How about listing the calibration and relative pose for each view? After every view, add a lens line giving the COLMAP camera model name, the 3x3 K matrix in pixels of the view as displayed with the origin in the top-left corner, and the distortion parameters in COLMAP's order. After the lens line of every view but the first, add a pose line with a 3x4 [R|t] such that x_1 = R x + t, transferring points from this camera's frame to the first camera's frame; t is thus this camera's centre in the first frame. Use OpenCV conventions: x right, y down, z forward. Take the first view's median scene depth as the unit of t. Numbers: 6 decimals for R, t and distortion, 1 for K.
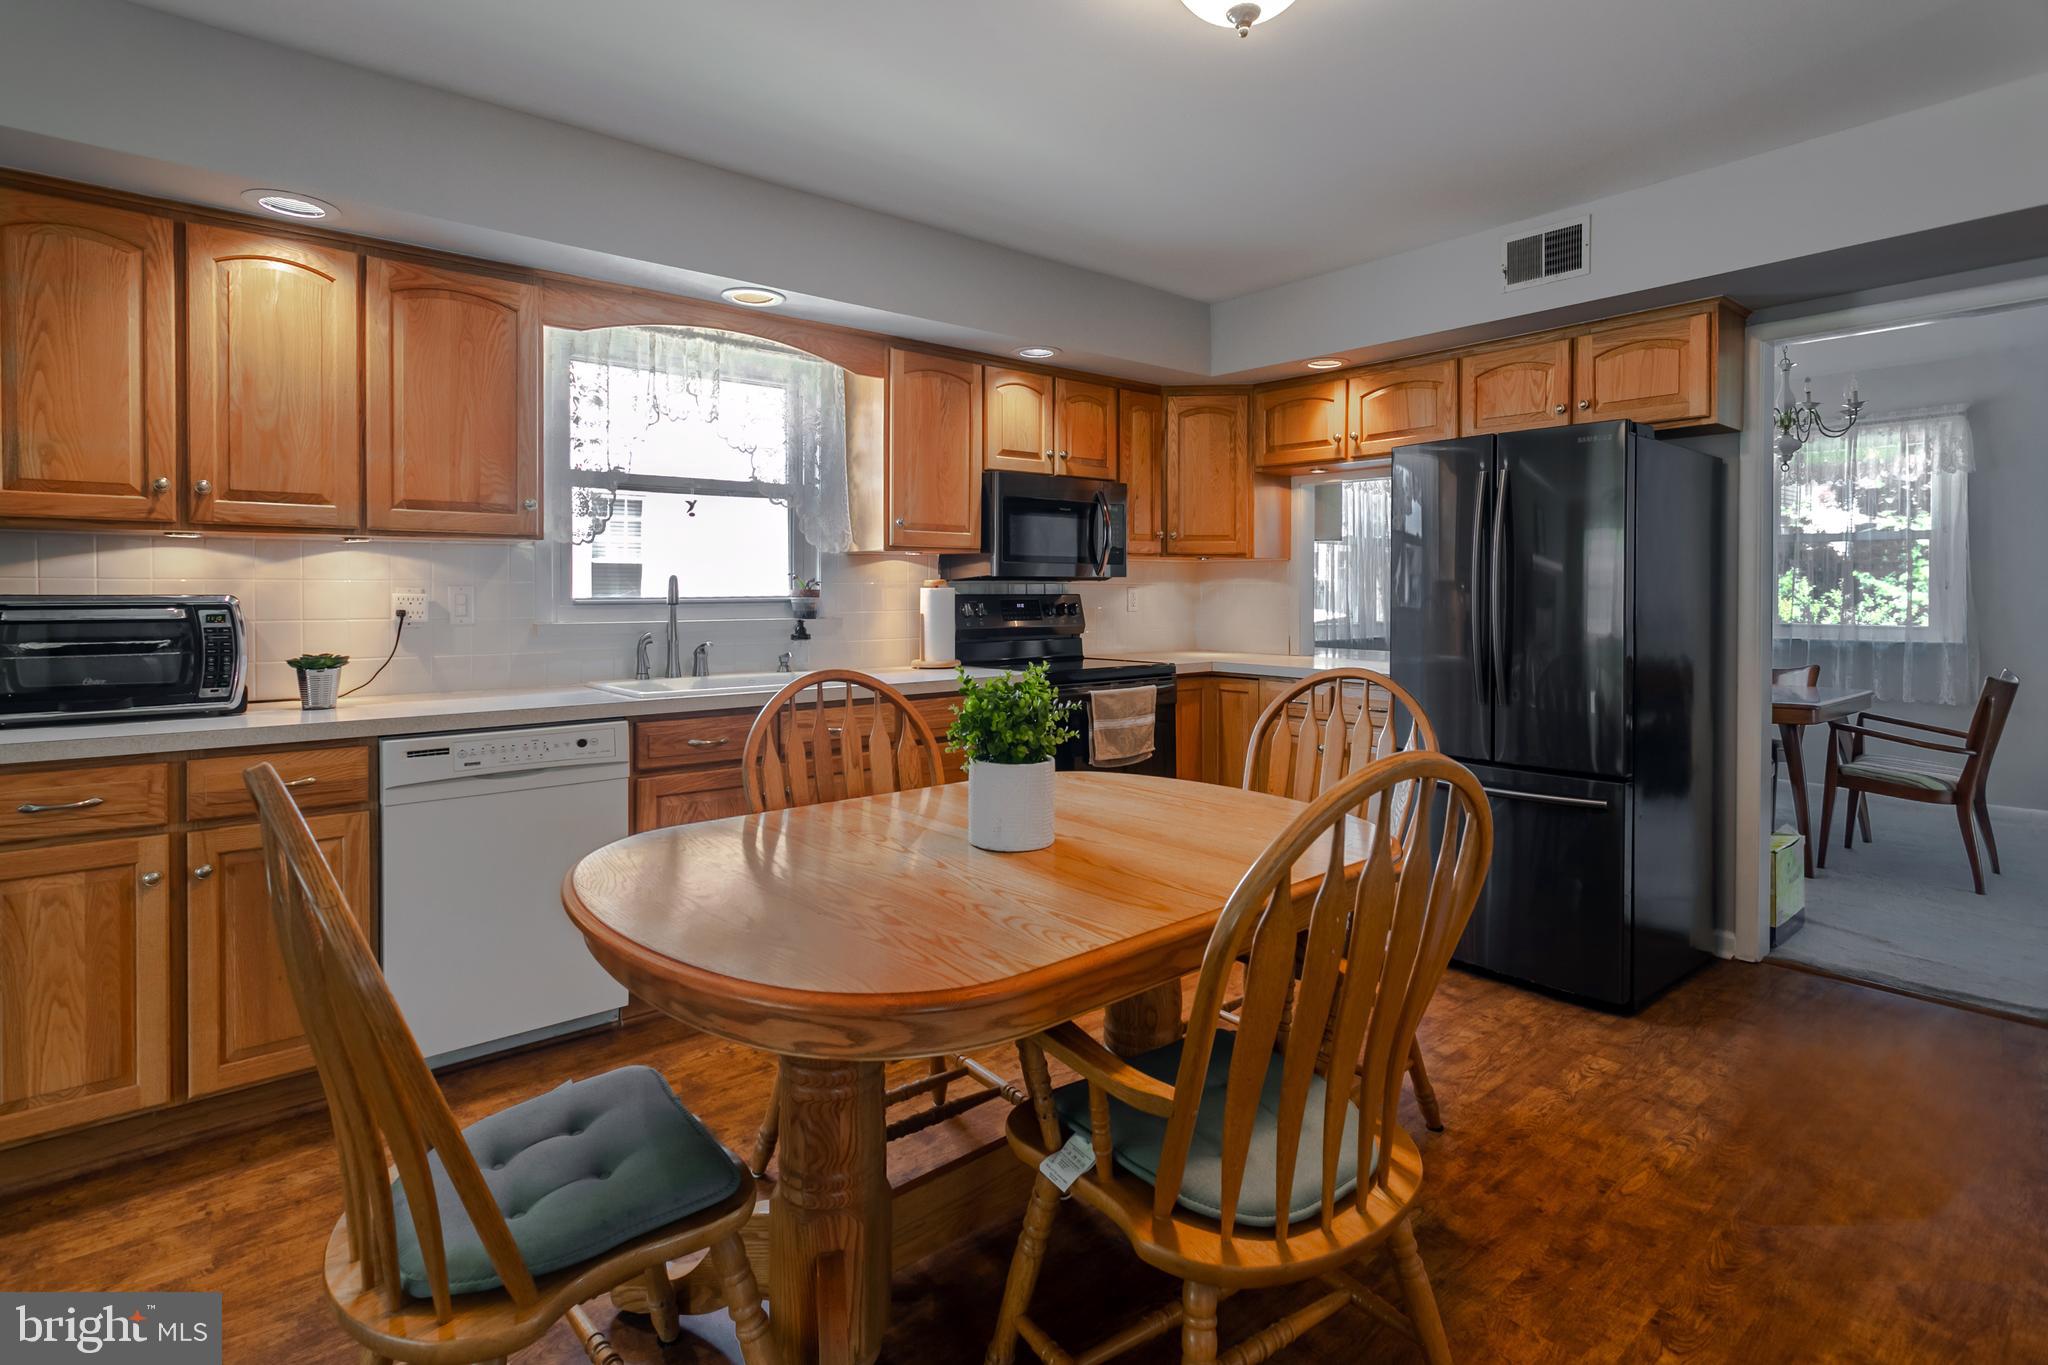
lens RADIAL K [[1003.1, 0, 977.9], [0, 1003.1, 603.6], [0, 0, 1]] dist [0.007837, 0.003191]
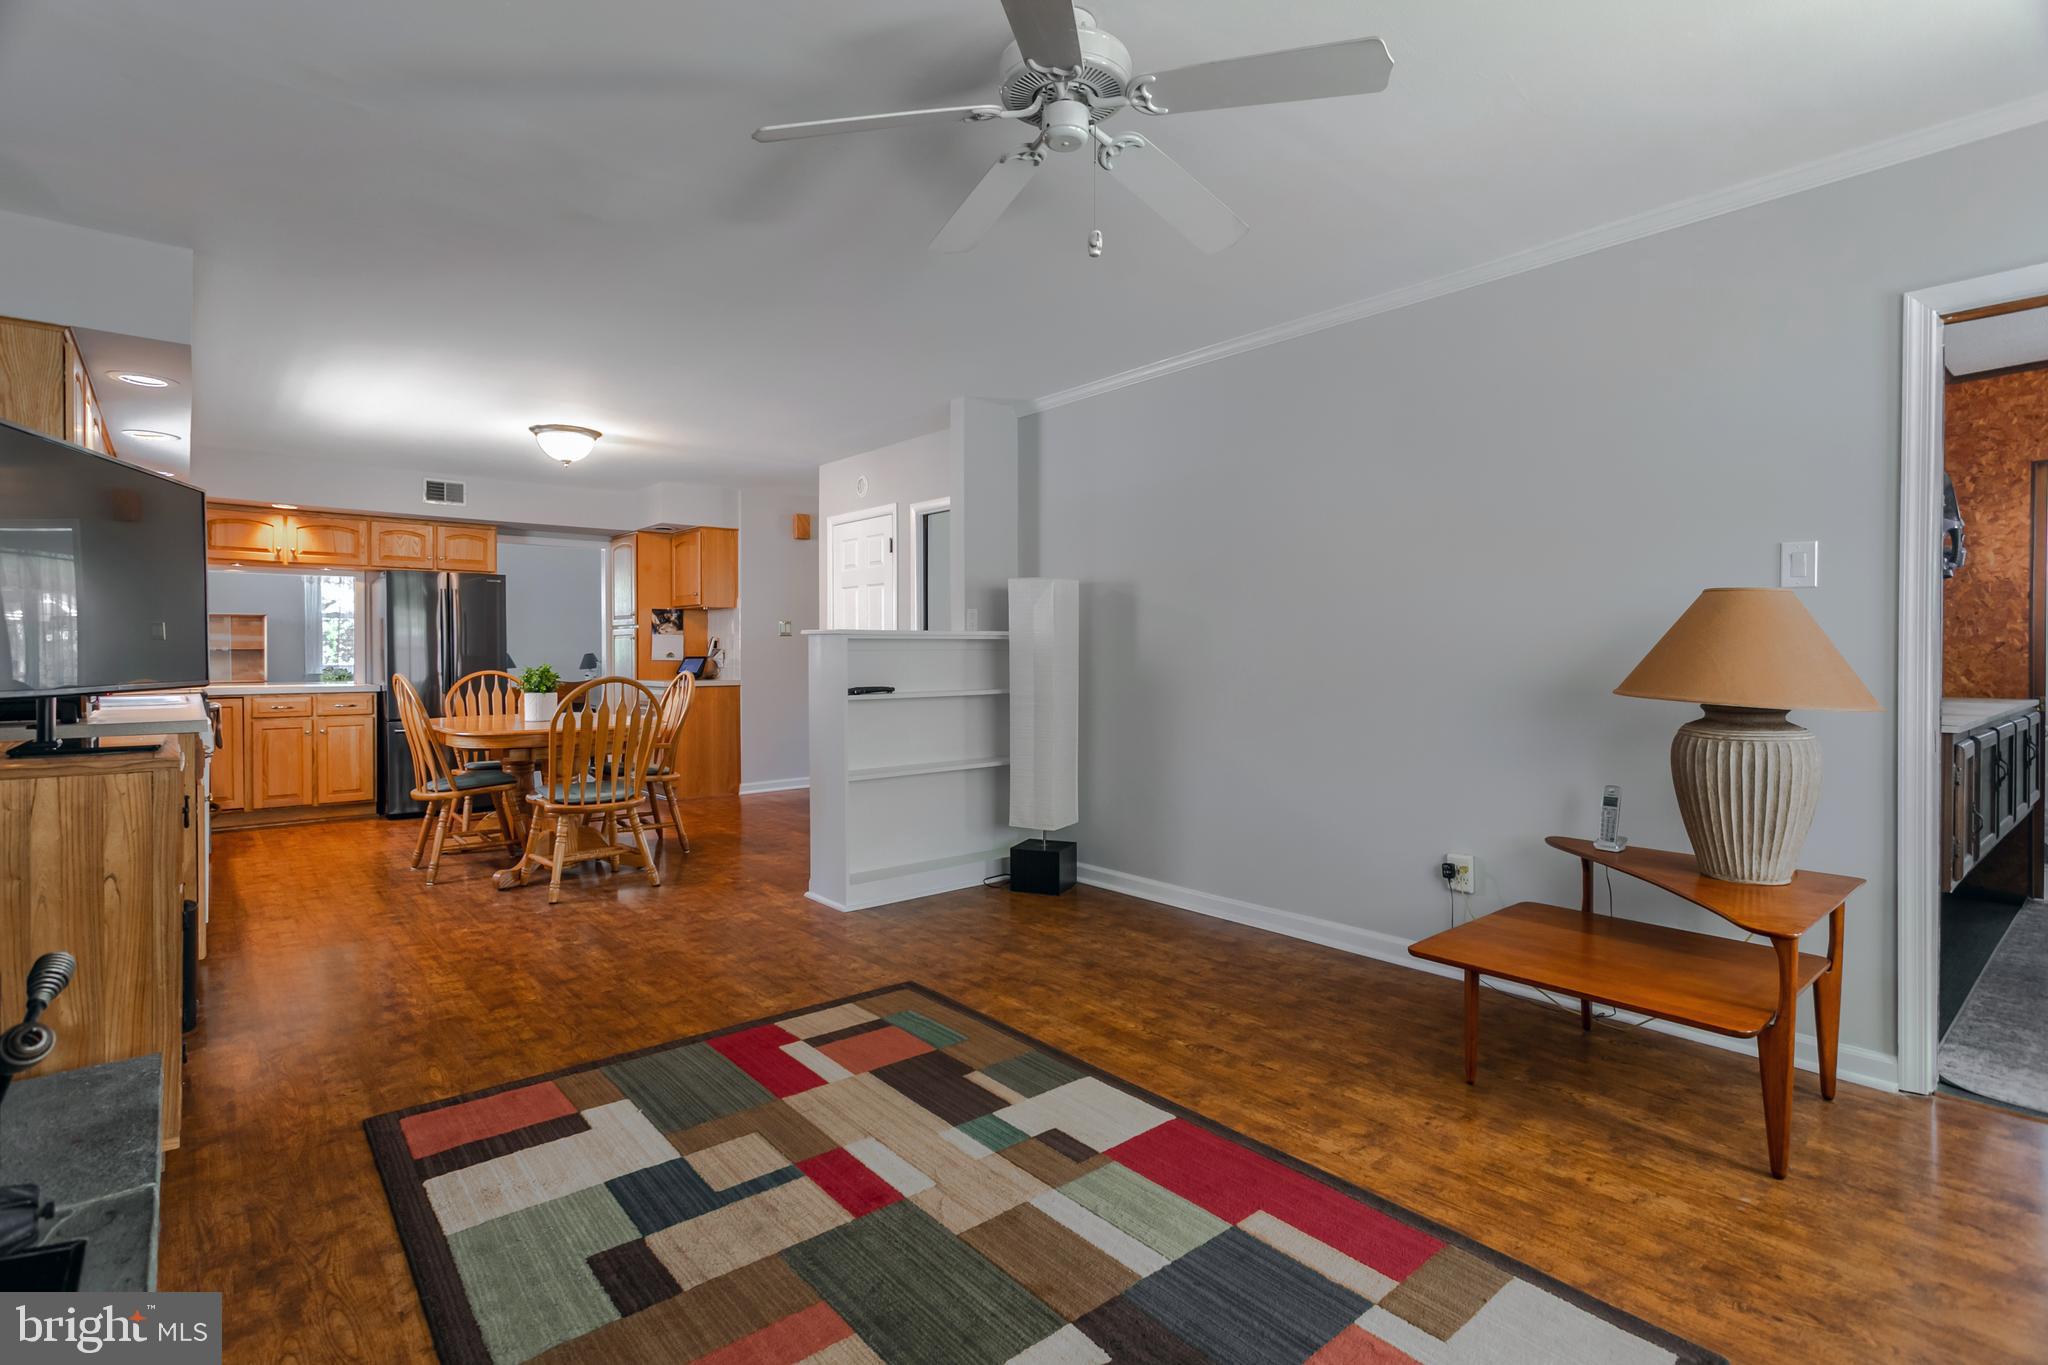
lens RADIAL K [[1003.1, 0, 1041.6], [0, 1003.1, 662.0], [0, 0, 1]] dist [0.007837, 0.003191]
pose [[-0.050001, -0.007397, 0.998722, -1.790988], [0.019161, 0.999781, 0.008364, 0.039548], [-0.998565, 0.019555, -0.049849, -0.211297]]
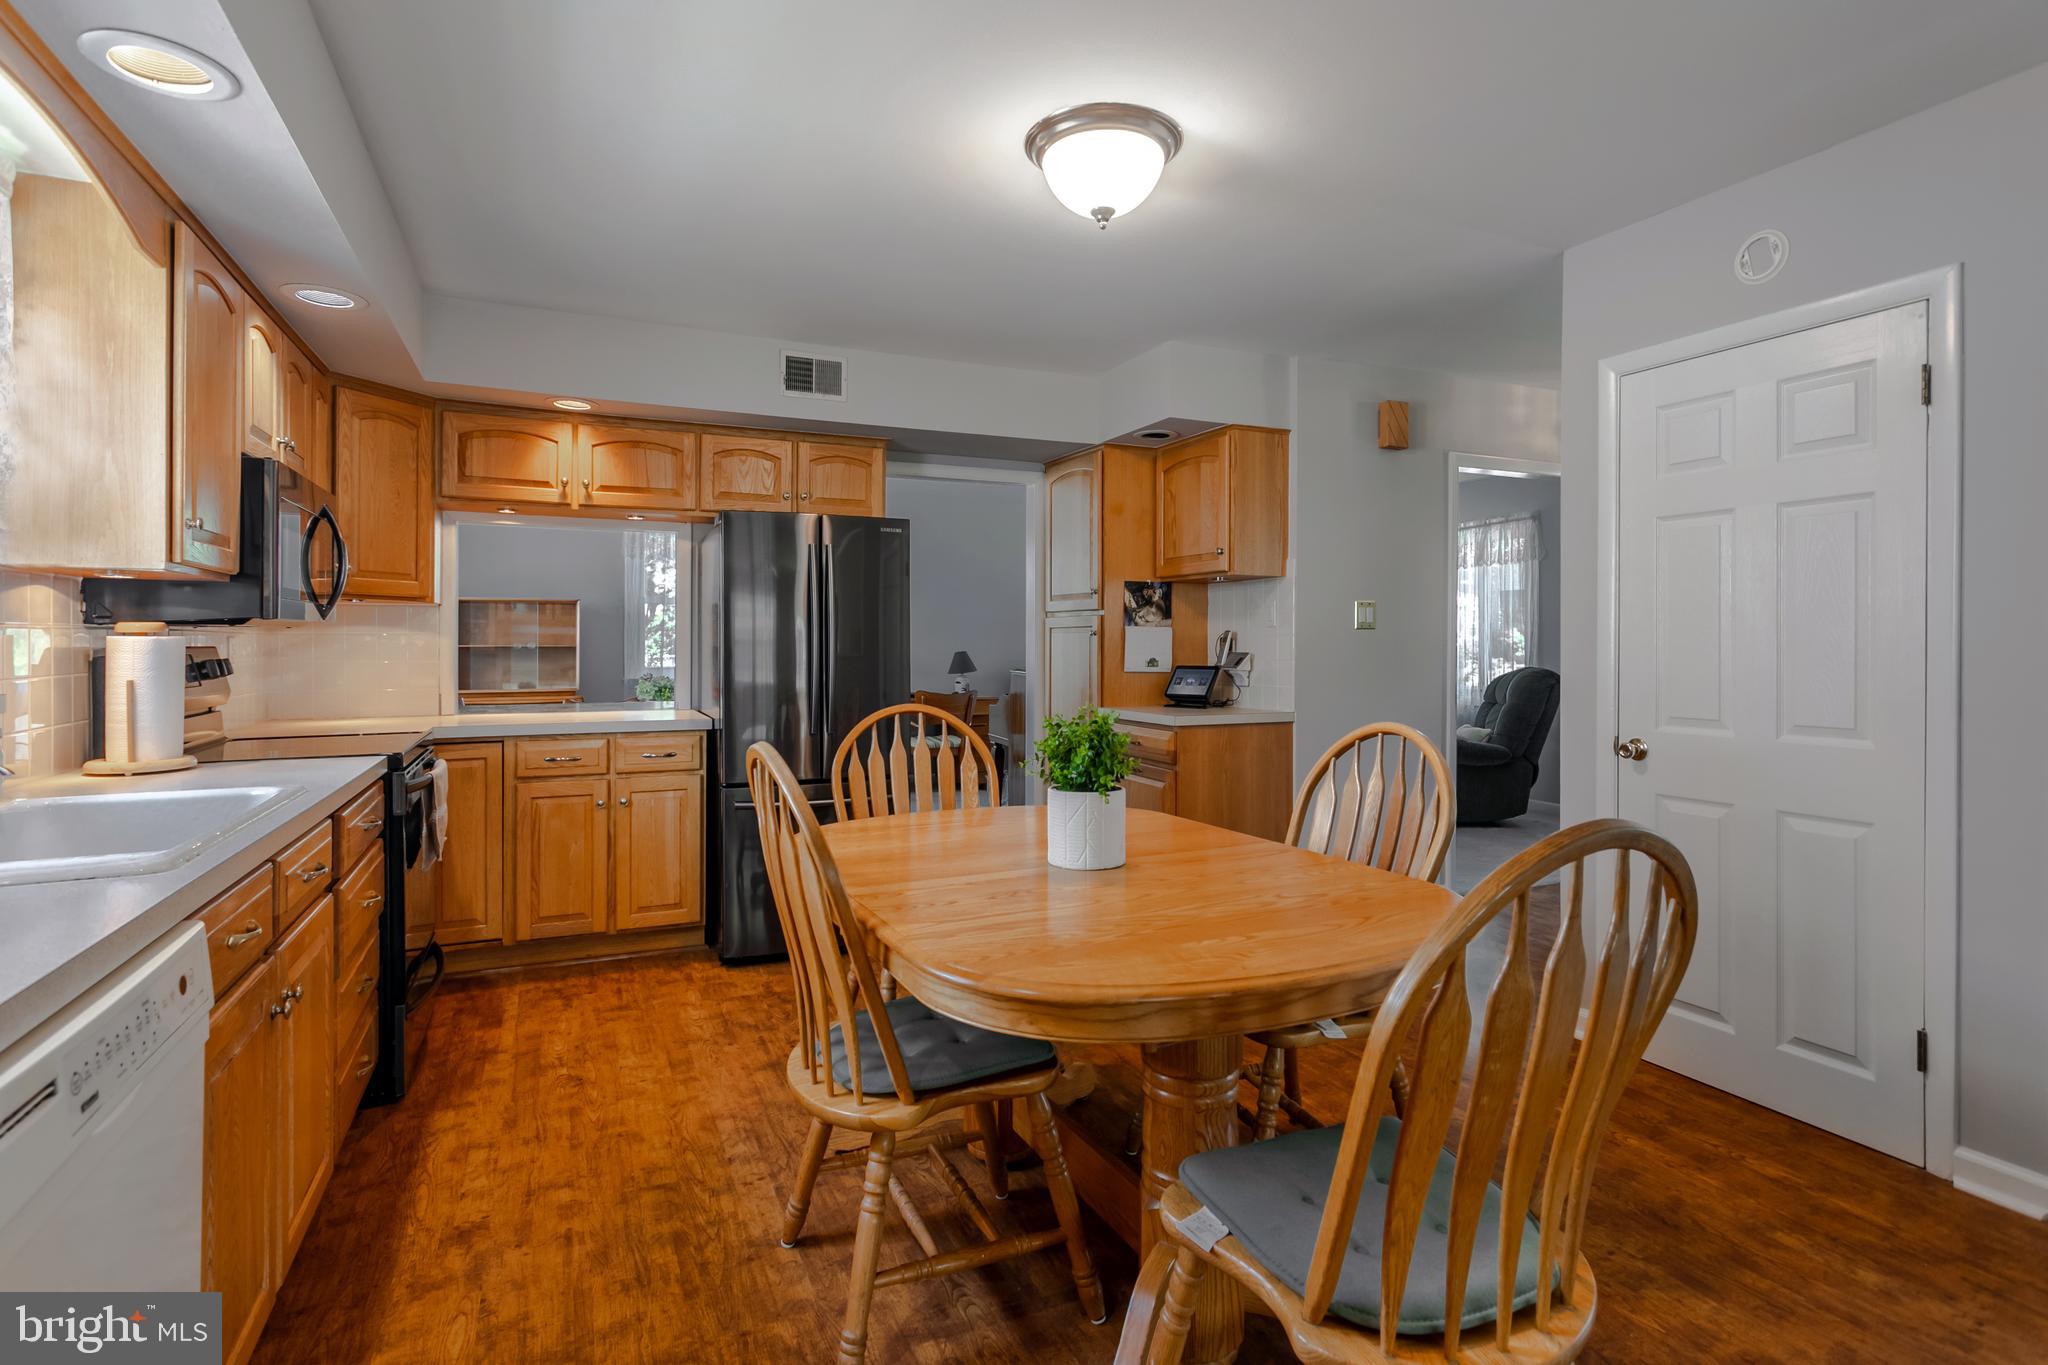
lens RADIAL K [[1003.1, 0, 1015.1], [0, 1003.1, 651.8], [0, 0, 1]] dist [0.007837, 0.003191]
pose [[0.238759, -0.009136, 0.971036, -0.628074], [0.015204, 0.999868, 0.005669, -0.001730], [-0.970960, 0.013410, 0.238866, 0.467538]]
